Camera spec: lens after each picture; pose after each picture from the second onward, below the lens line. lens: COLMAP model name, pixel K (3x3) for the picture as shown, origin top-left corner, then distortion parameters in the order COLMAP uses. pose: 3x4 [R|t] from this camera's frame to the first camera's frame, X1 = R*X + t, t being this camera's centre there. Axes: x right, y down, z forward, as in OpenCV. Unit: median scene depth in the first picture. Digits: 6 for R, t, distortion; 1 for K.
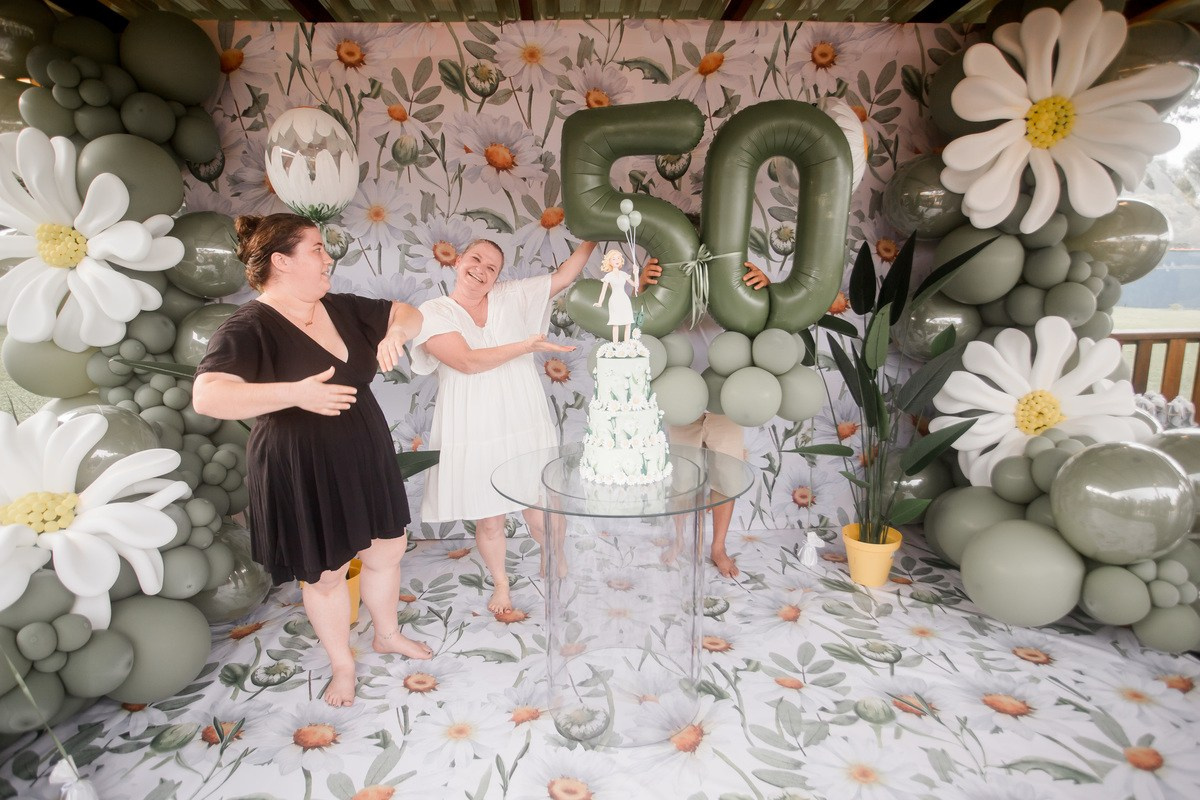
lens RADIAL K [[696.6, 0, 603.0], [0, 696.6, 403.7], [0, 0, 1]] dist [-0.062897, 0.047126]
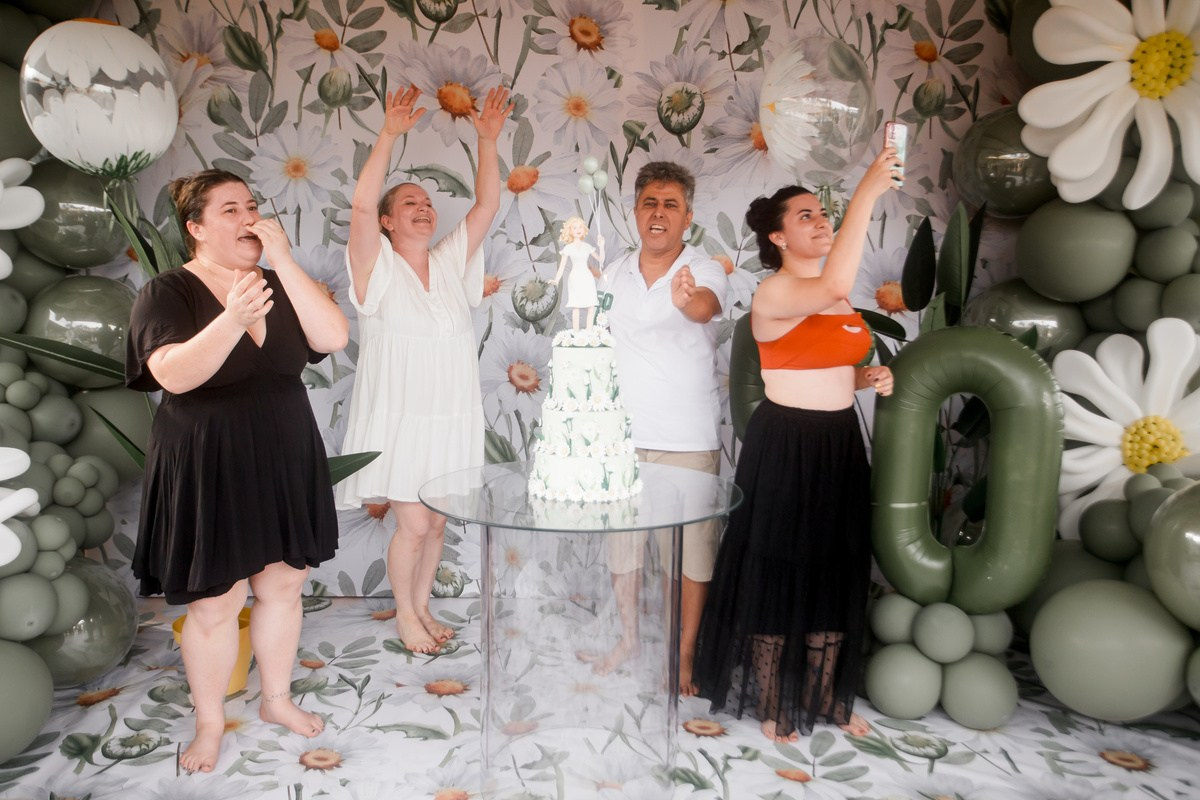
lens RADIAL K [[1010.5, 0, 601.5], [0, 1010.5, 404.7], [0, 0, 1]] dist [-0.014721, 0.073538]
pose [[0.999333, 0.028113, -0.023303, 0.054636], [-0.029242, 0.998340, -0.049617, 0.041122], [0.021870, 0.050265, 0.998496, -0.126326]]
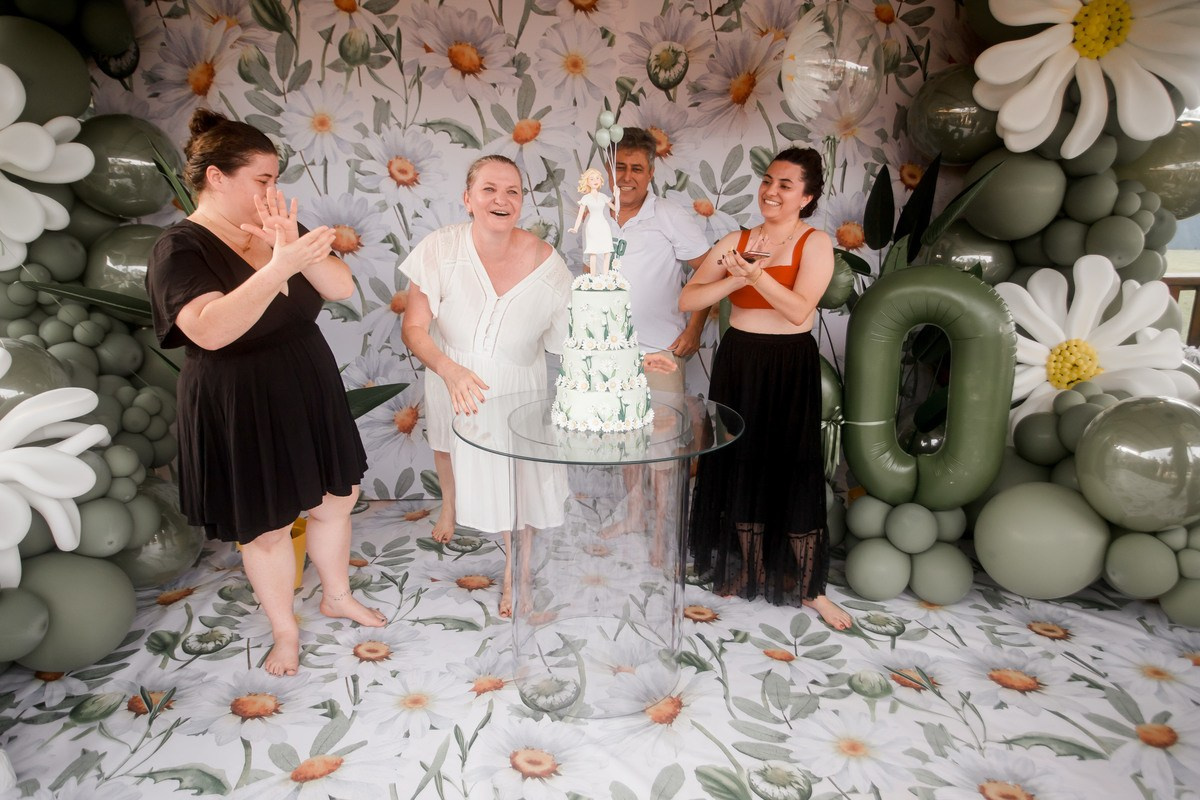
lens RADIAL K [[817.7, 0, 603.9], [0, 817.7, 404.4], [0, 0, 1]] dist [-0.047972, 0.057268]
pose [[0.999770, 0.013862, 0.016381, 0.013212], [-0.014796, 0.998188, 0.058324, 0.012448], [-0.015543, -0.058553, 0.998163, -0.039088]]
